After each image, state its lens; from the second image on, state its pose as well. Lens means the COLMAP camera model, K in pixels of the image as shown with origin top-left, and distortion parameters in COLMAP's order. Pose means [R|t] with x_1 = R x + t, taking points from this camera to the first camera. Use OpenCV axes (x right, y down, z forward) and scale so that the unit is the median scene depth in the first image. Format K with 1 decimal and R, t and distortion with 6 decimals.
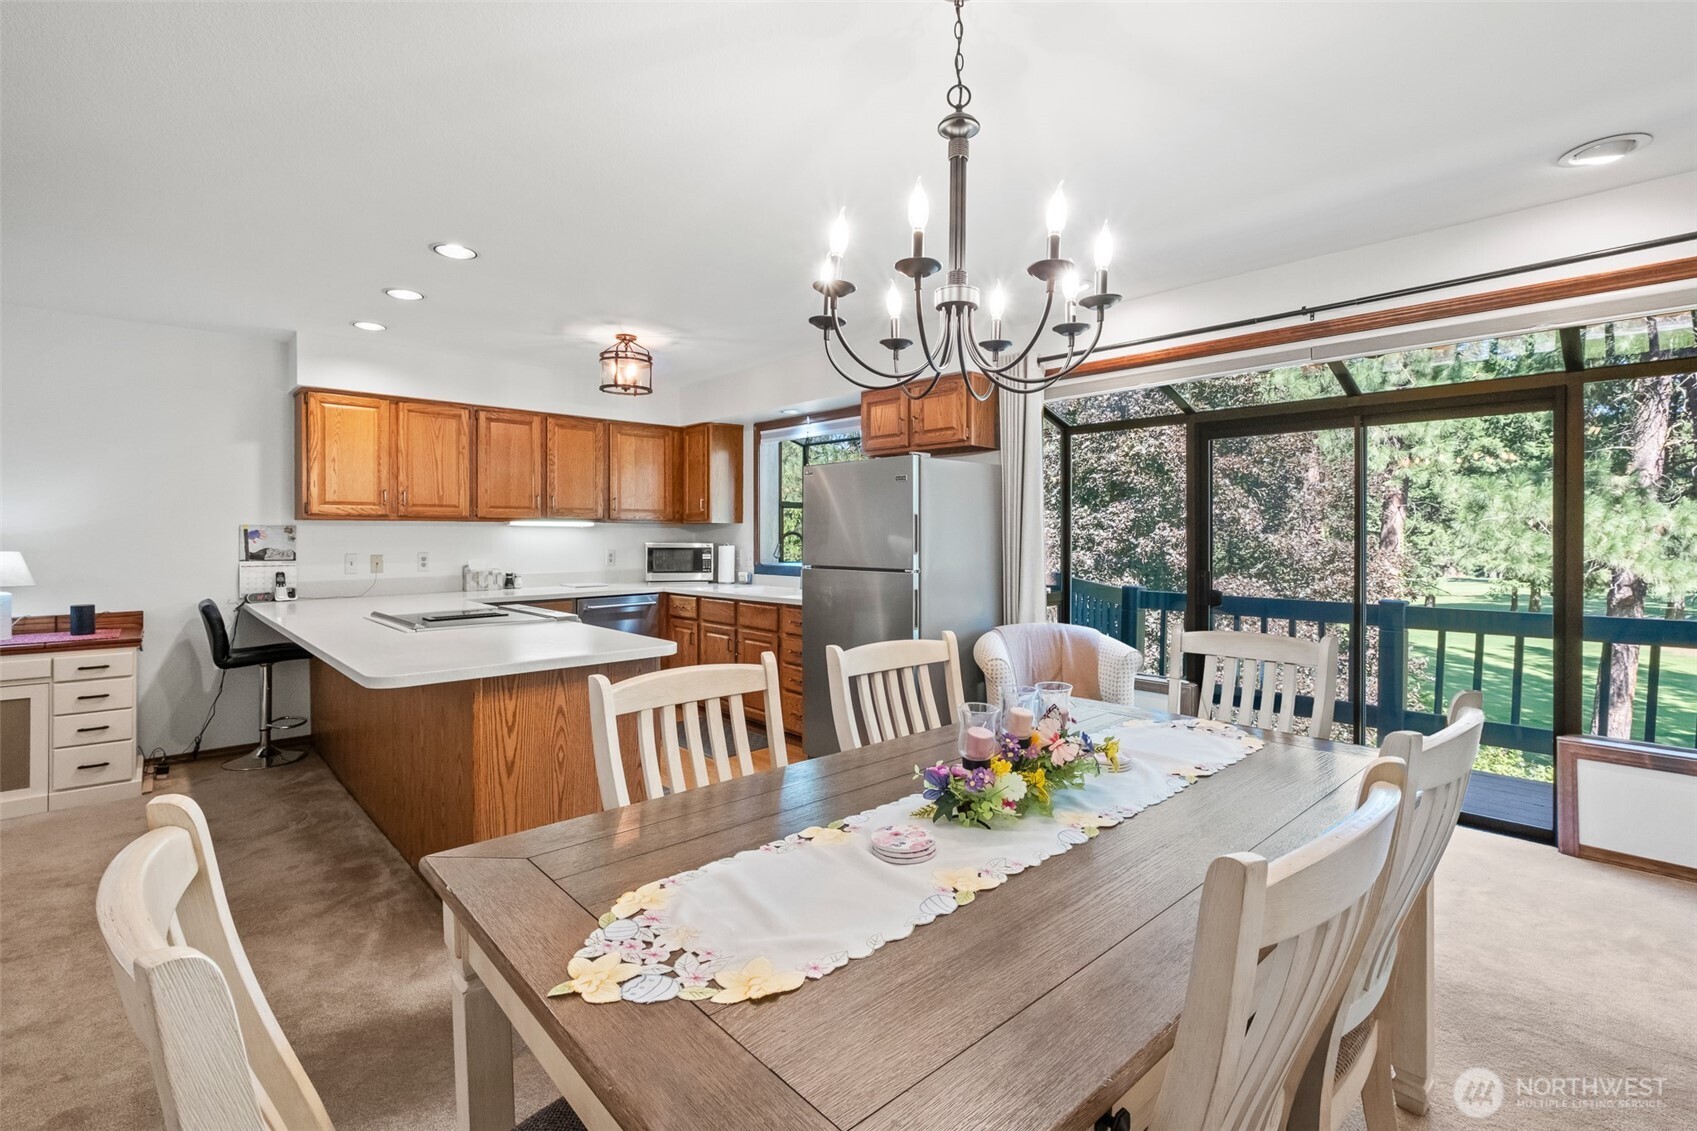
lens RADIAL K [[765.7, 0, 862.5], [0, 765.7, 534.9], [0, 0, 1]] dist [-0.002833, -0.000219]
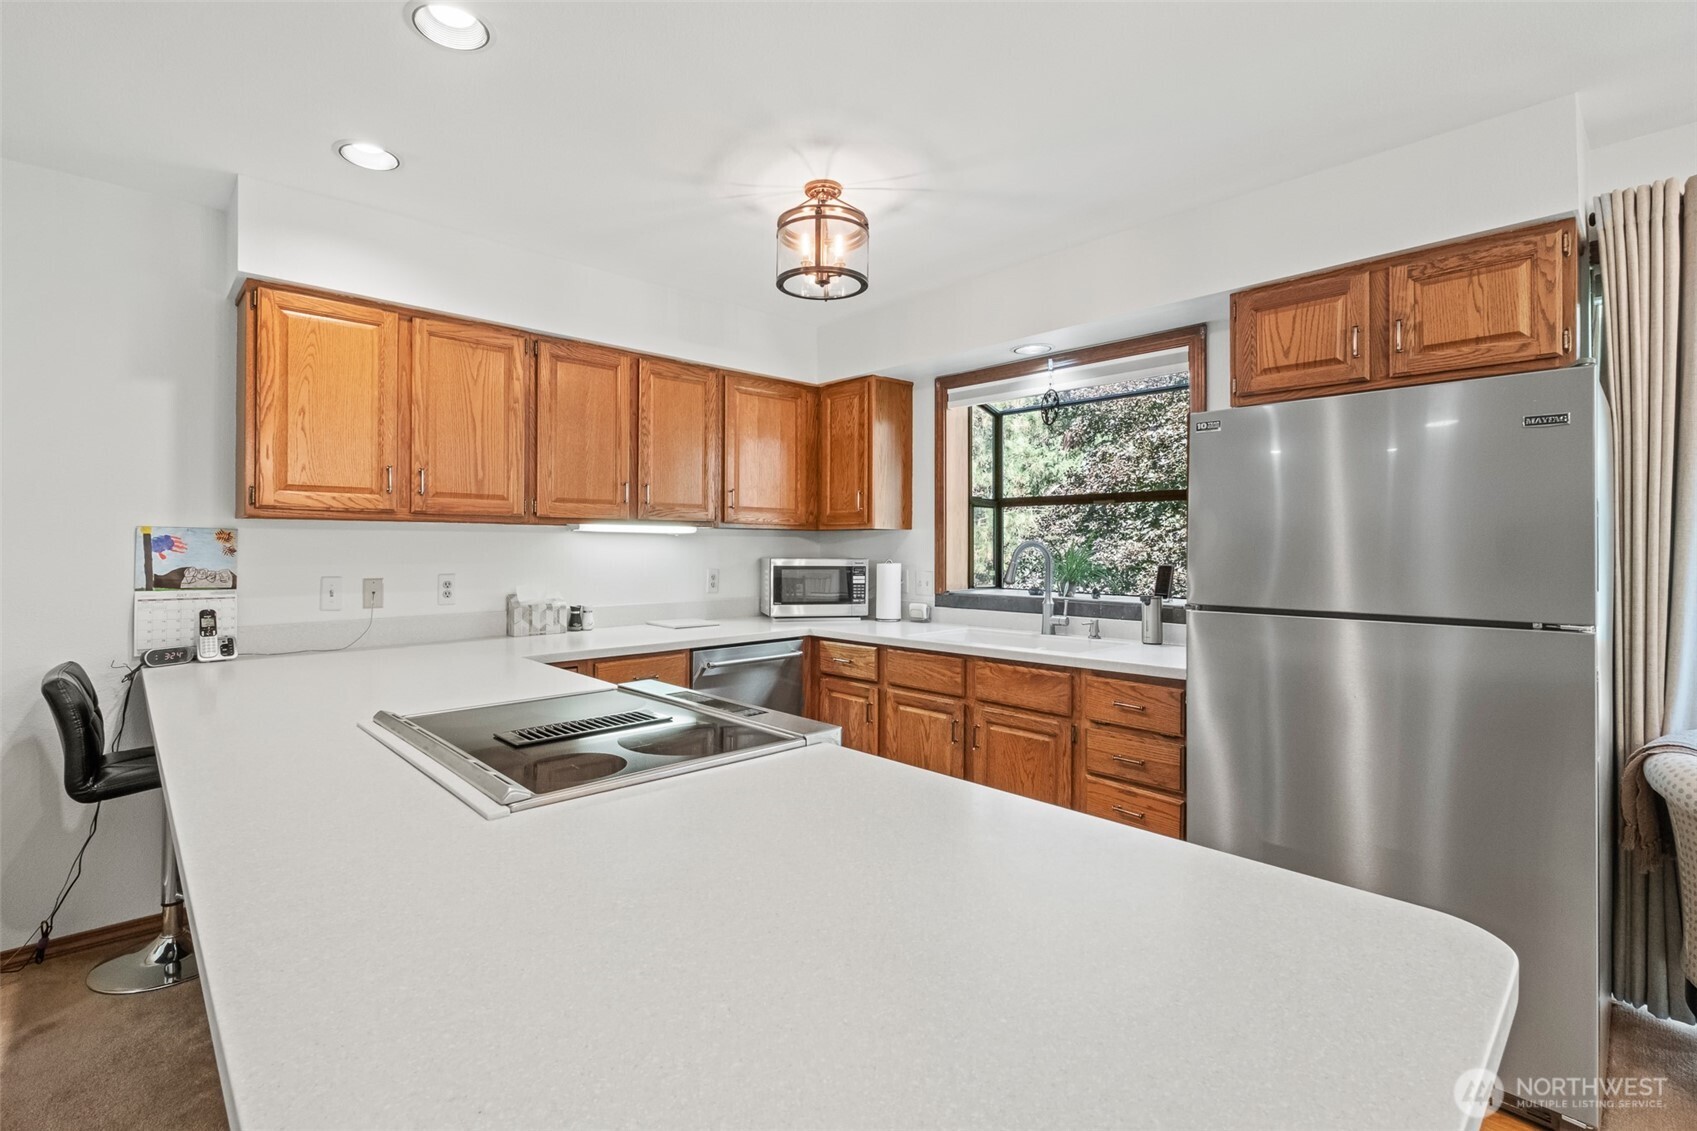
lens RADIAL K [[769.4, 0, 816.7], [0, 769.4, 538.1], [0, 0, 1]] dist [-0.003531, 0.000062]
pose [[0.999723, 0.002318, -0.023439, -0.262380], [-0.002627, 0.999910, -0.013130, 0.001517], [0.023406, 0.013187, 0.999639, 0.389386]]
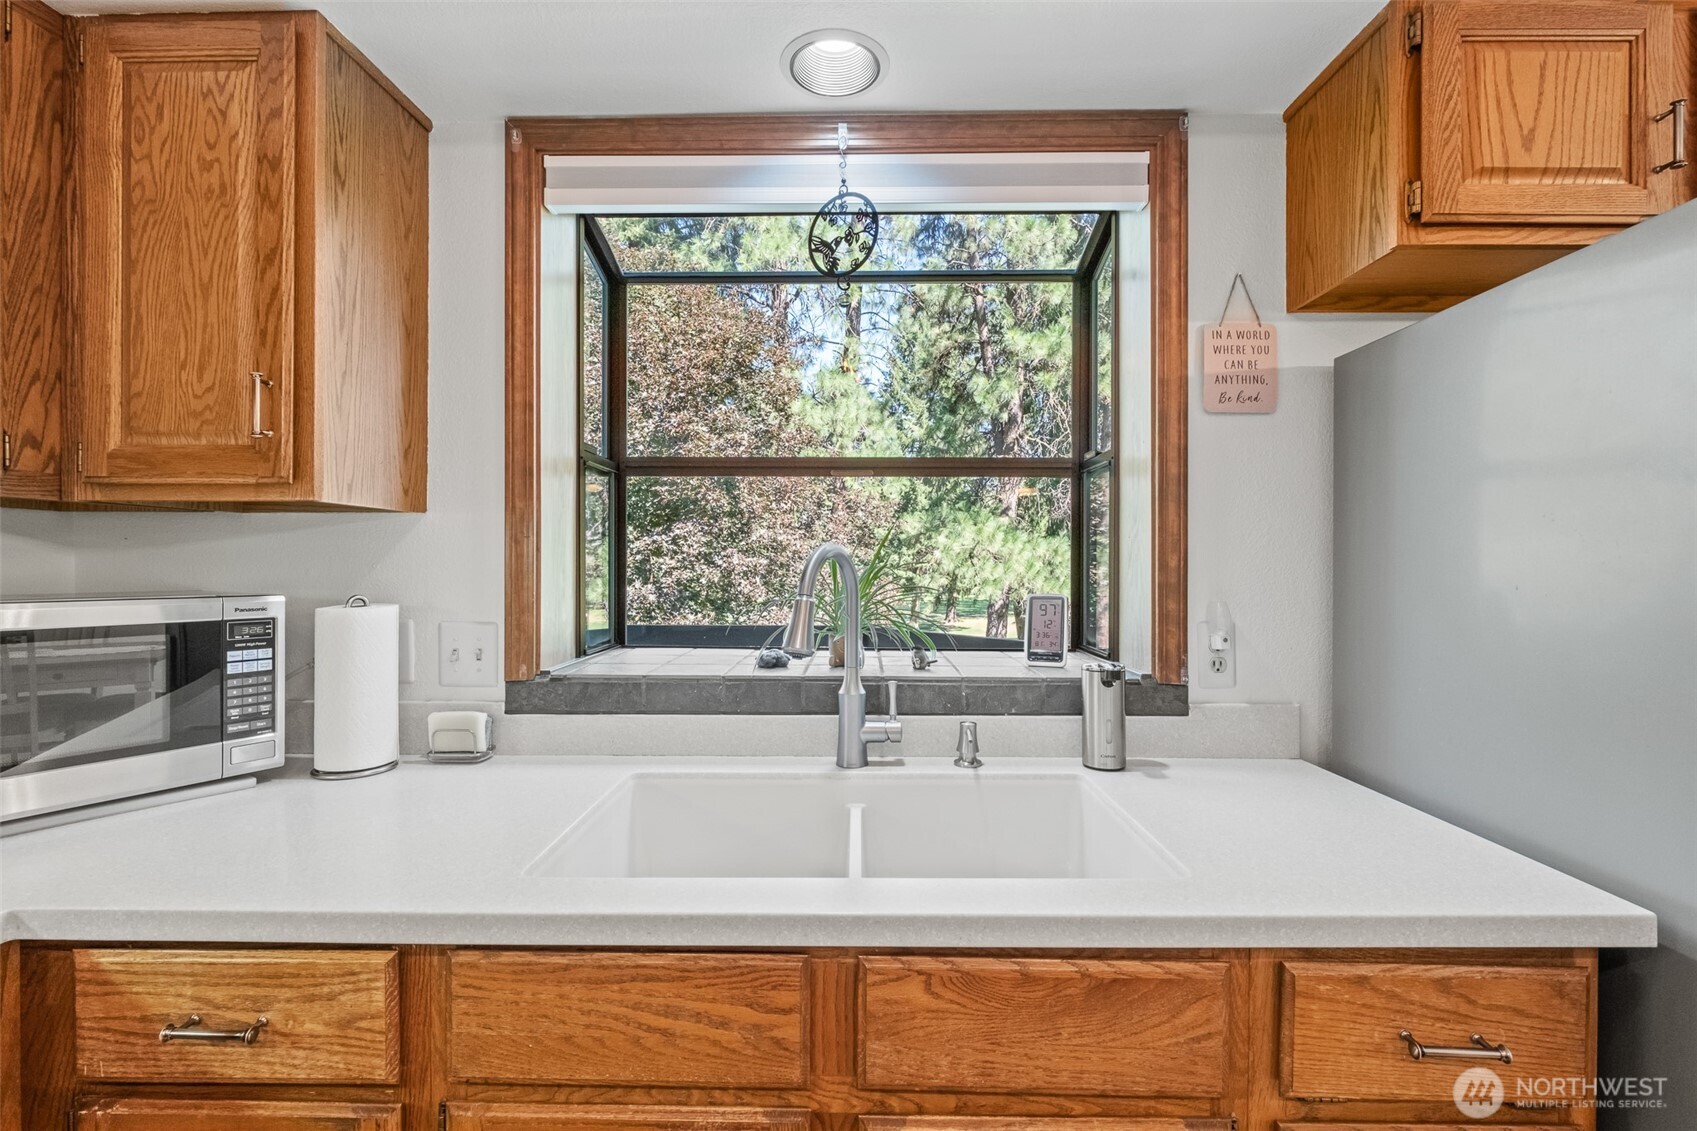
lens RADIAL K [[738.9, 0, 848.5], [0, 738.9, 565.5], [0, 0, 1]] dist [-0.002374, -0.000243]
pose [[0.705283, -0.000841, 0.708926, -0.270448], [-0.001123, 0.999997, 0.002303, 0.001448], [-0.708925, -0.002420, 0.705280, 0.862523]]
